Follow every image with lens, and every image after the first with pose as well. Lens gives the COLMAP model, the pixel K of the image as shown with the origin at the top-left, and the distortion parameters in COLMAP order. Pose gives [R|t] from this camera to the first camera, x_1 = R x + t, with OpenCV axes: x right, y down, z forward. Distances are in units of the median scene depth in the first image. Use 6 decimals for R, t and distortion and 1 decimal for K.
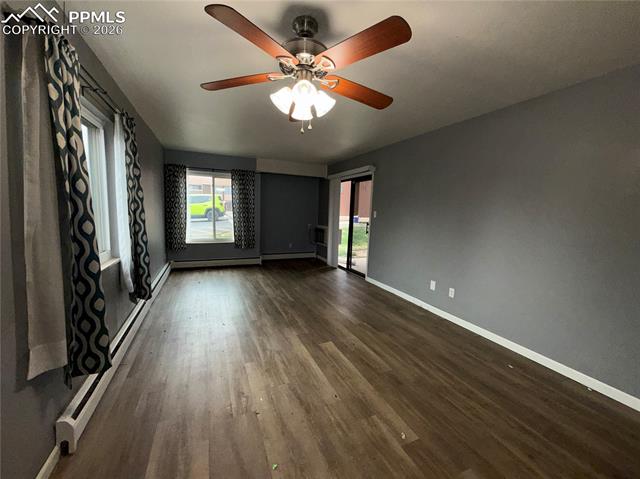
lens RADIAL K [[253.1, 0, 320.1], [0, 253.1, 238.5], [0, 0, 1]] dist [0.001111, -0.000258]
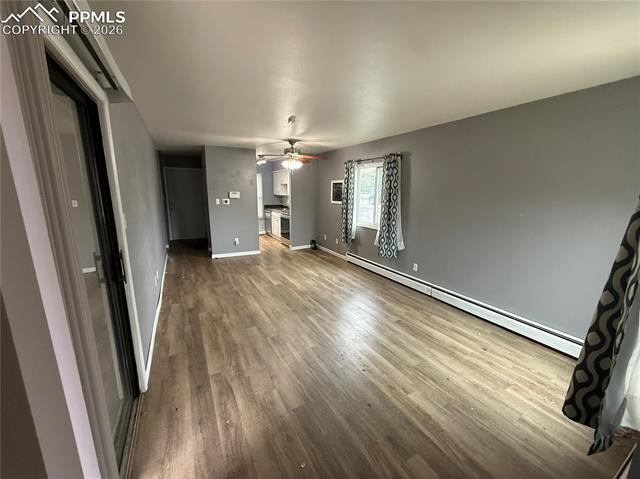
lens RADIAL K [[253.1, 0, 322.1], [0, 253.1, 238.8], [0, 0, 1]] dist [0.001111, -0.000258]
pose [[-0.994258, -0.035234, -0.101046, -0.077719], [-0.063853, 0.953062, 0.295965, -0.342013], [0.085875, 0.300718, -0.949839, 2.332157]]
